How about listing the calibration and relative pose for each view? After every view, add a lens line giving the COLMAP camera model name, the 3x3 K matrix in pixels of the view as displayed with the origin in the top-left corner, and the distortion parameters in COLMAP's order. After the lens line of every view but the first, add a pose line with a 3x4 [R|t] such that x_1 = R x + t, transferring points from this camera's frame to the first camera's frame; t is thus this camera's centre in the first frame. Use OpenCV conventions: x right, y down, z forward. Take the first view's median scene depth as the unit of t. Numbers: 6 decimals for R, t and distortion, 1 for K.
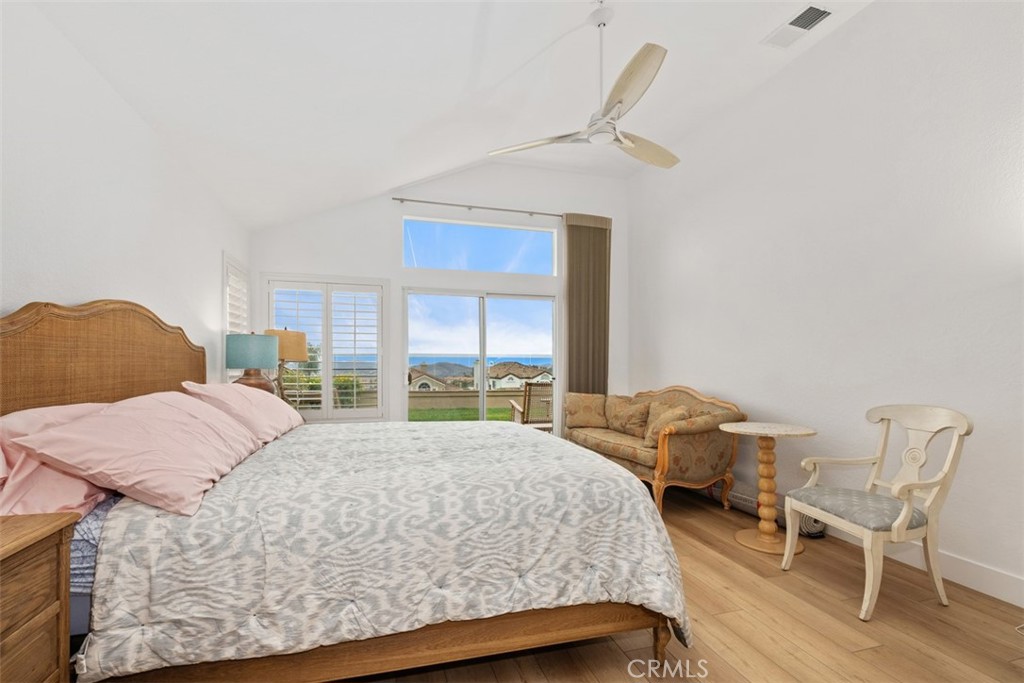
lens RADIAL K [[447.9, 0, 506.9], [0, 447.9, 337.8], [0, 0, 1]] dist [-0.004176, -0.000310]
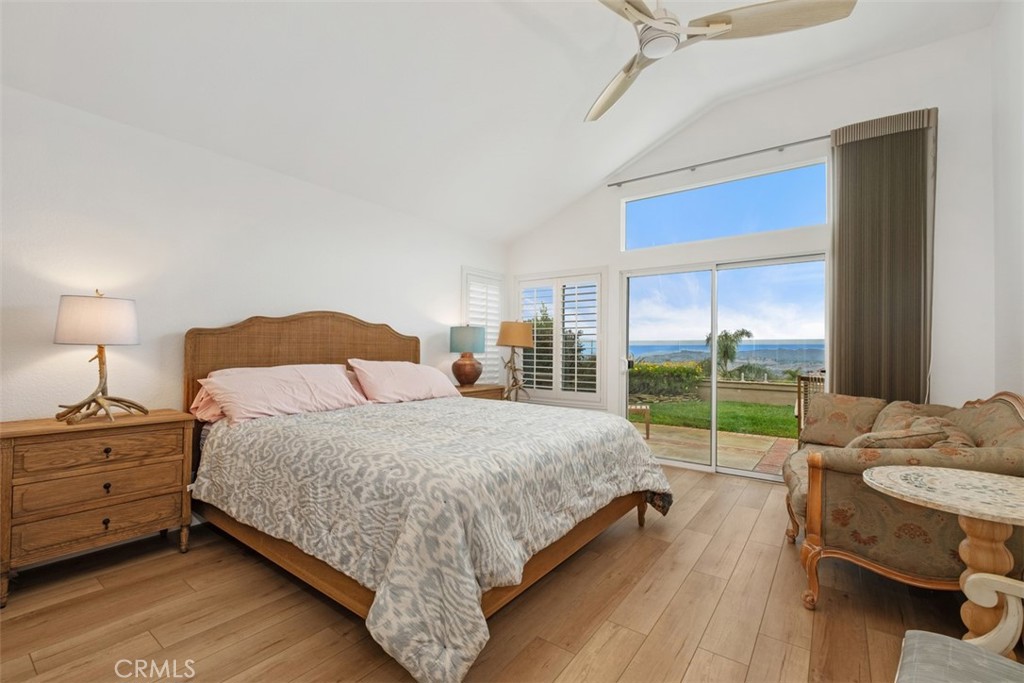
lens RADIAL K [[446.0, 0, 511.1], [0, 446.0, 316.3], [0, 0, 1]] dist [-0.005265, -0.000328]
pose [[0.608149, -0.058936, -0.791632, 1.192696], [0.041185, 0.998240, -0.042678, 0.050657], [0.792754, -0.006649, 0.609506, 0.650641]]
